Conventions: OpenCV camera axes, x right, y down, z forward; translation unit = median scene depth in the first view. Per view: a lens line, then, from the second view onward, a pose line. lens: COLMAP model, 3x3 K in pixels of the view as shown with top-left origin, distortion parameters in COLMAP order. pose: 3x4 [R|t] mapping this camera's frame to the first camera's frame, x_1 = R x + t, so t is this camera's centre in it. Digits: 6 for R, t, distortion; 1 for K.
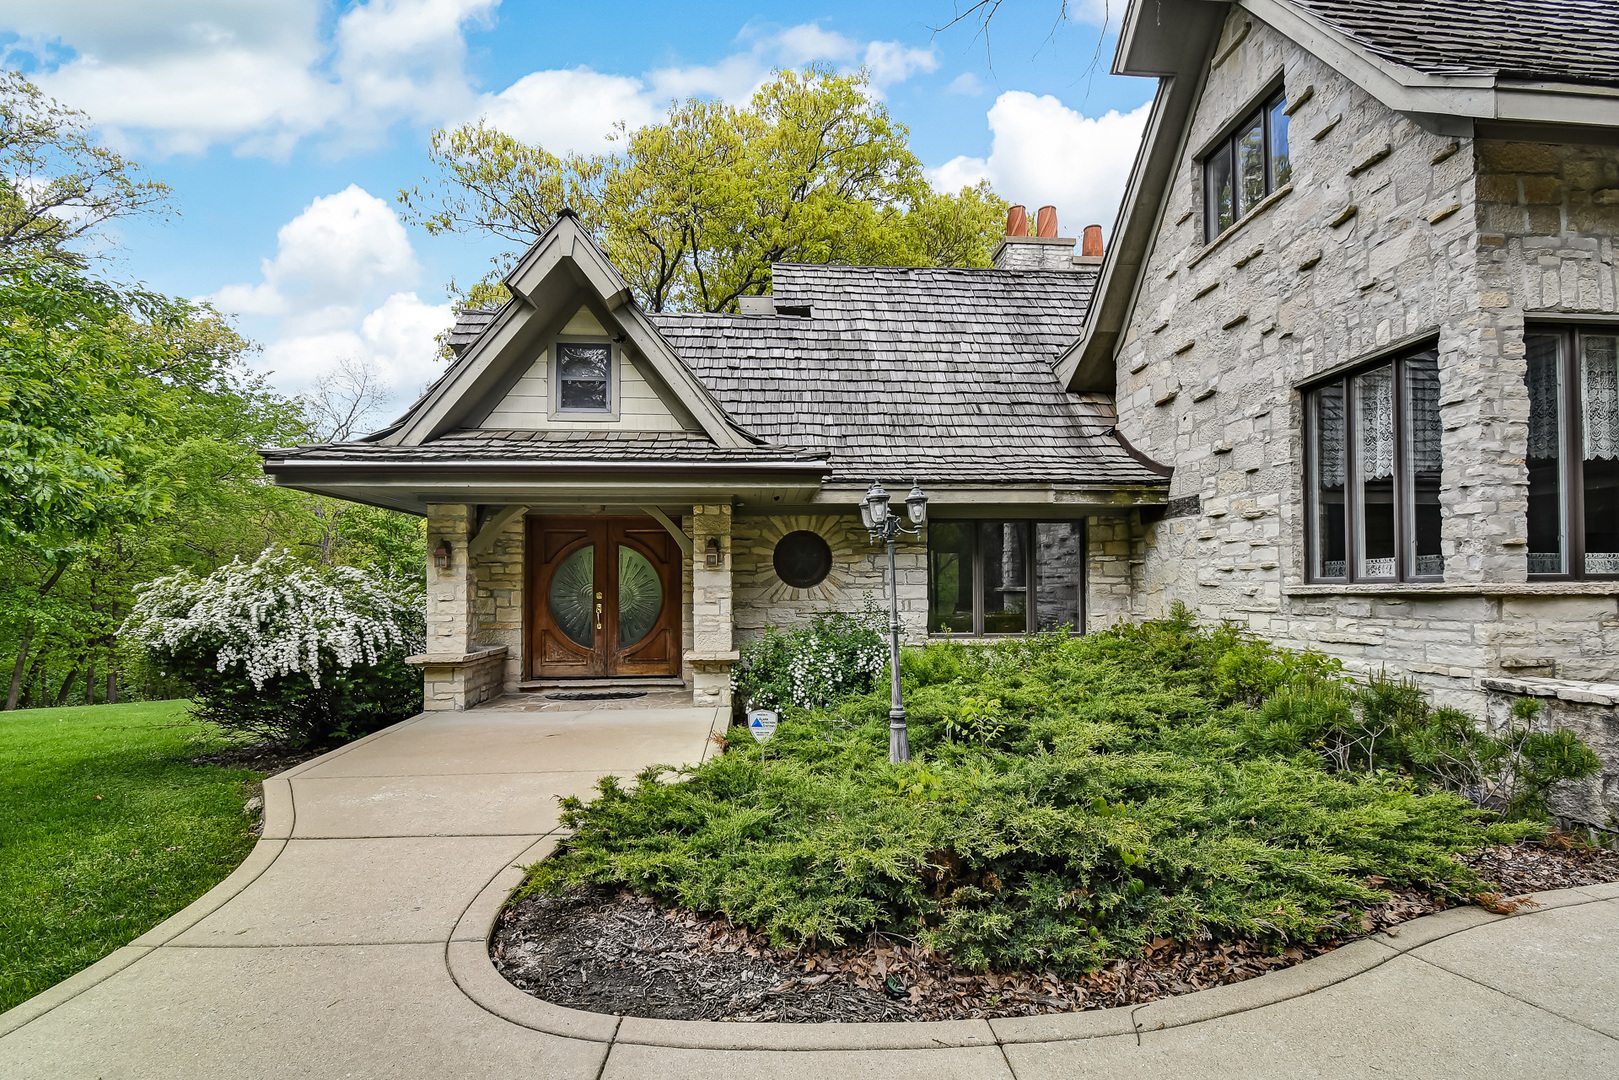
lens RADIAL K [[690.7, 0, 811.1], [0, 690.7, 559.3], [0, 0, 1]] dist [0.016798, -0.012692]
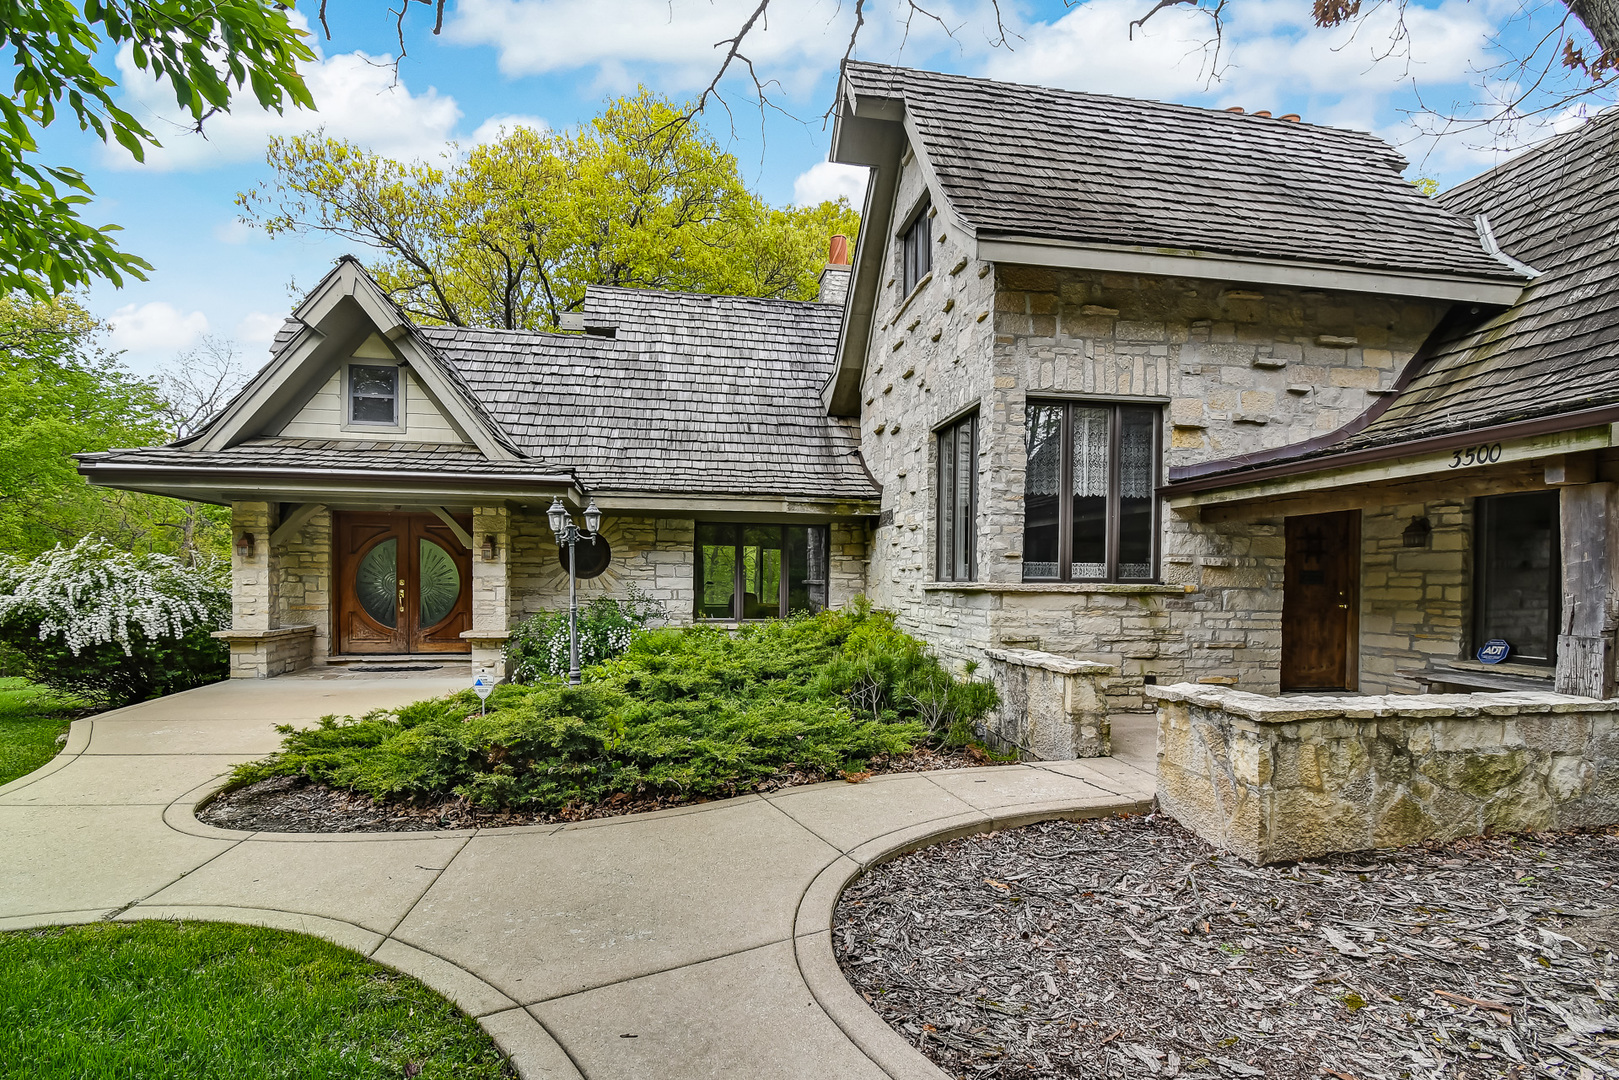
lens RADIAL K [[710.9, 0, 809.1], [0, 710.9, 575.3], [0, 0, 1]] dist [0.011992, -0.018873]
pose [[0.995692, 0.016746, 0.091193, 0.281935], [-0.019989, 0.999196, 0.034759, -0.014936], [-0.090537, -0.036432, 0.995226, -0.255632]]
